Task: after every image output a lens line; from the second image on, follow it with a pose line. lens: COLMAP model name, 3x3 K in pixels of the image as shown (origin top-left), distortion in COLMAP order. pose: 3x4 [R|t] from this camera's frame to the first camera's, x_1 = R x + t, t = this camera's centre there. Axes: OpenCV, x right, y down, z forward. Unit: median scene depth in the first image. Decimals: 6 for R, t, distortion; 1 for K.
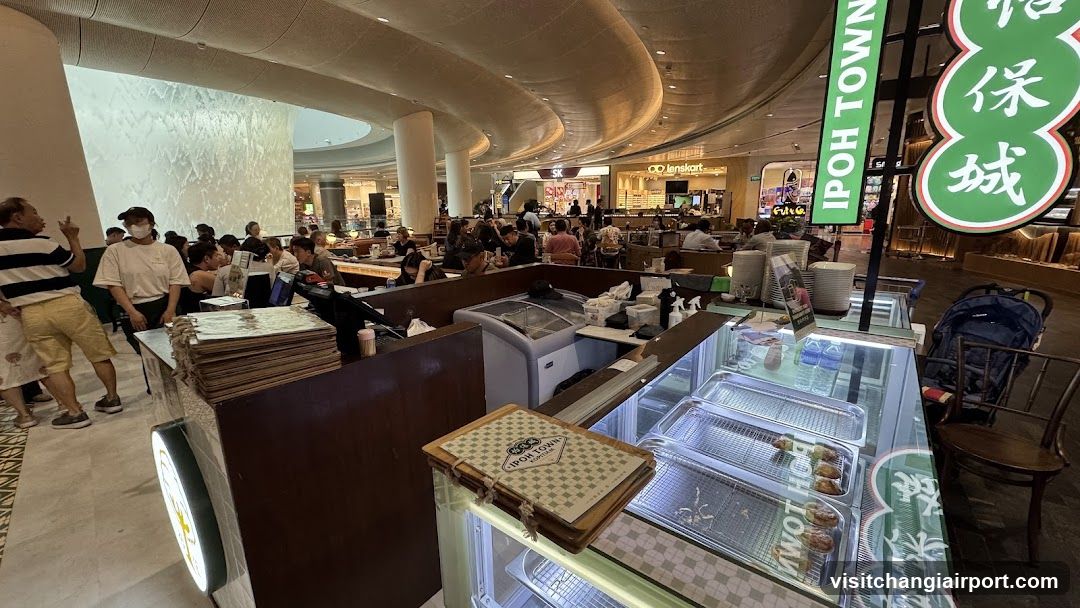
lens RADIAL K [[423.1, 0, 540.0], [0, 423.1, 304.0], [0, 0, 1]] dist [-0.001468, 0.000017]
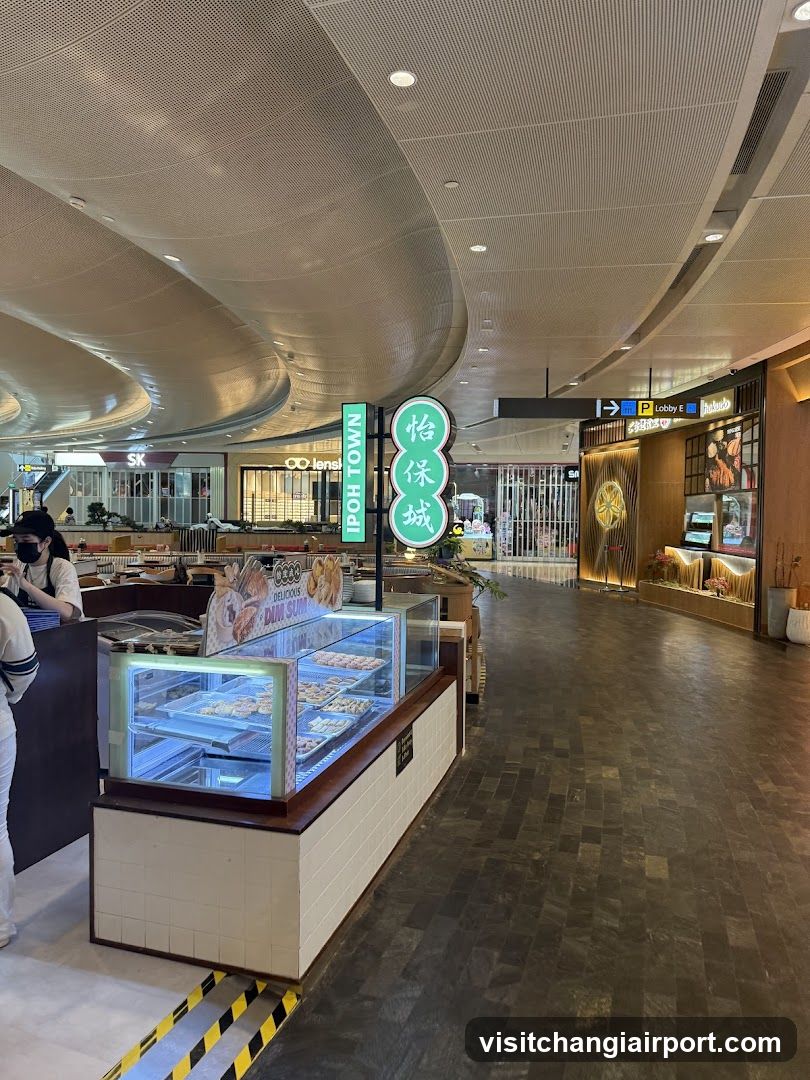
lens RADIAL K [[784.6, 0, 405.0], [0, 784.6, 540.0], [0, 0, 1]] dist [-0.004532, -0.004477]
pose [[0.929286, 0.015731, 0.369026, -0.034689], [0.056097, 0.981492, -0.183104, 0.060385], [-0.365076, 0.190857, 0.911204, -0.299763]]
